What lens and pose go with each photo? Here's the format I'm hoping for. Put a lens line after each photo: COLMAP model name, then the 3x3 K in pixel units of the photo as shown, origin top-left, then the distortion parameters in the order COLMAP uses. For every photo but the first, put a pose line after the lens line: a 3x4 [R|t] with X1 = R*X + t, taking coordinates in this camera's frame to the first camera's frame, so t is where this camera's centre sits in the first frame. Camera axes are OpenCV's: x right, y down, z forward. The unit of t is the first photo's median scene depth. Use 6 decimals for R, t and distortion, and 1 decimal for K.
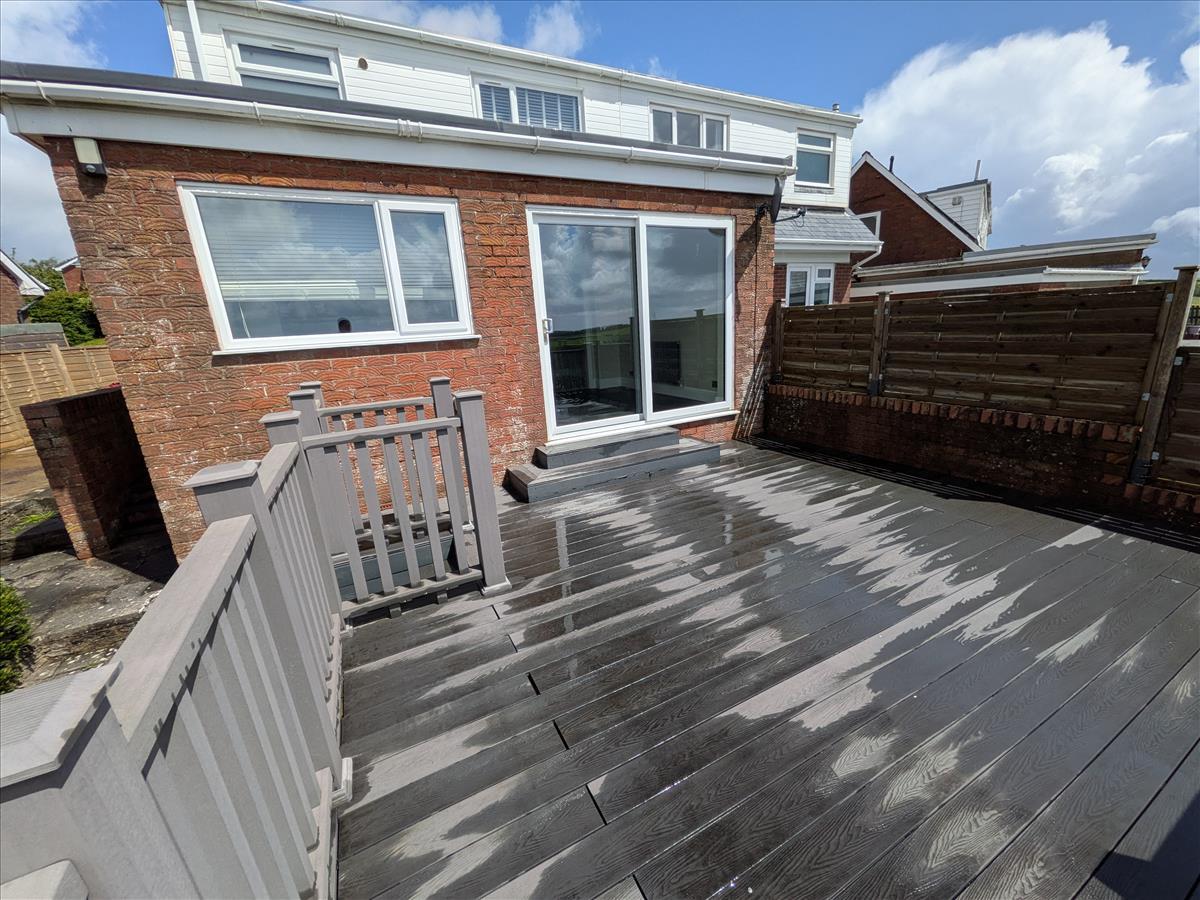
lens RADIAL K [[471.5, 0, 606.8], [0, 471.5, 452.7], [0, 0, 1]] dist [0.008572, -0.001984]
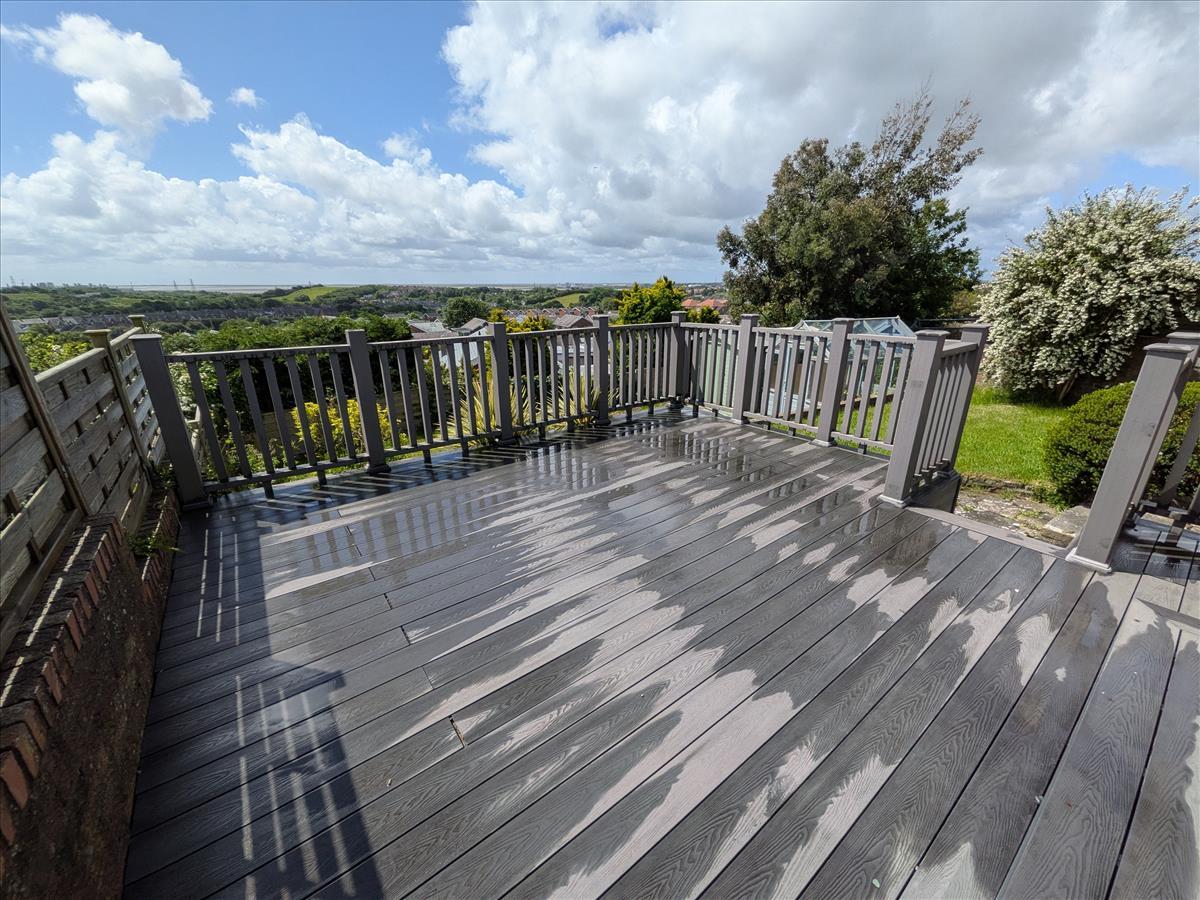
lens RADIAL K [[471.5, 0, 597.5], [0, 471.5, 449.9], [0, 0, 1]] dist [0.008572, -0.001984]
pose [[-0.985910, 0.111931, -0.124313, 0.489573], [0.020269, 0.817607, 0.575420, -0.404216], [0.166047, 0.564793, -0.808355, 1.366981]]
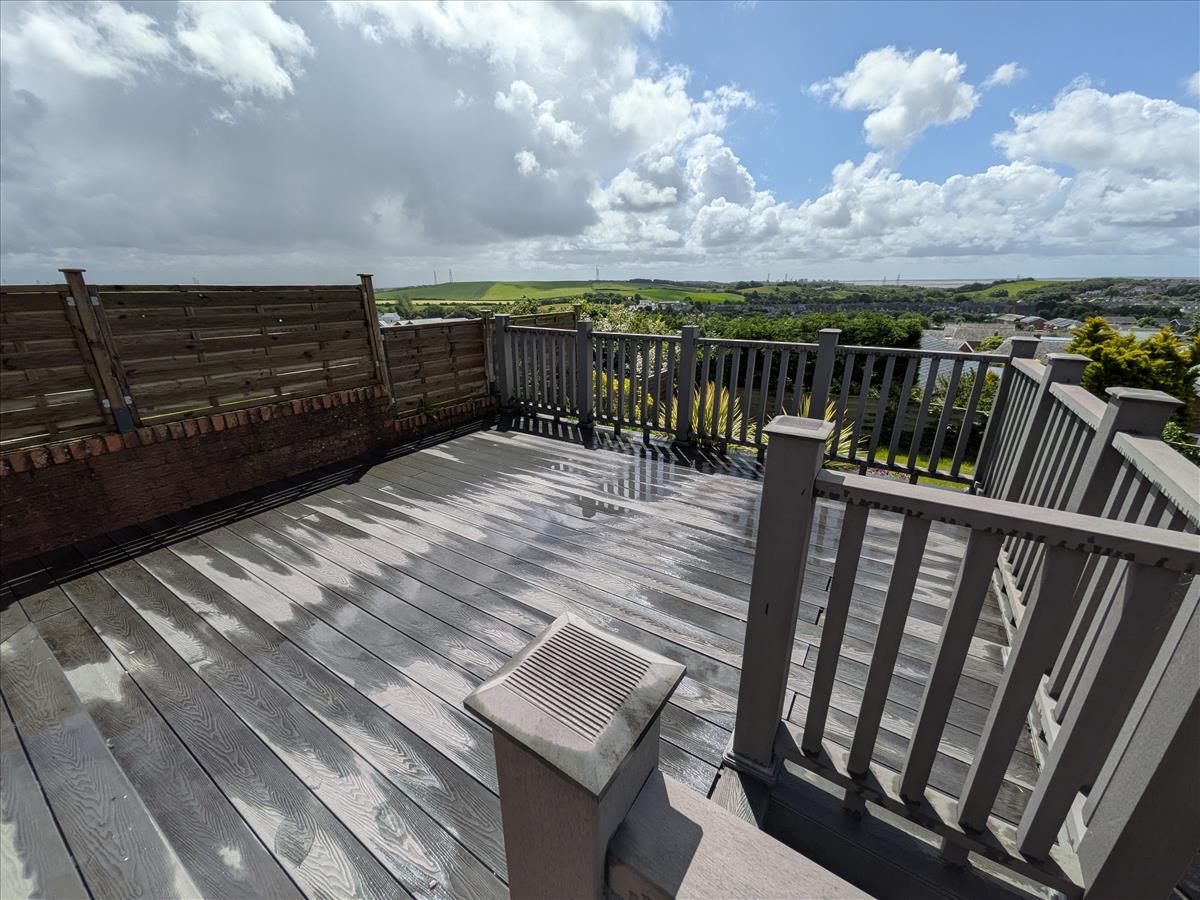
lens RADIAL K [[471.5, 0, 597.6], [0, 471.5, 448.0], [0, 0, 1]] dist [0.008572, -0.001984]
pose [[-0.486148, -0.228686, 0.843423, -0.414919], [0.266621, 0.880318, 0.392370, -0.243053], [-0.832210, 0.415624, -0.366993, 0.940685]]
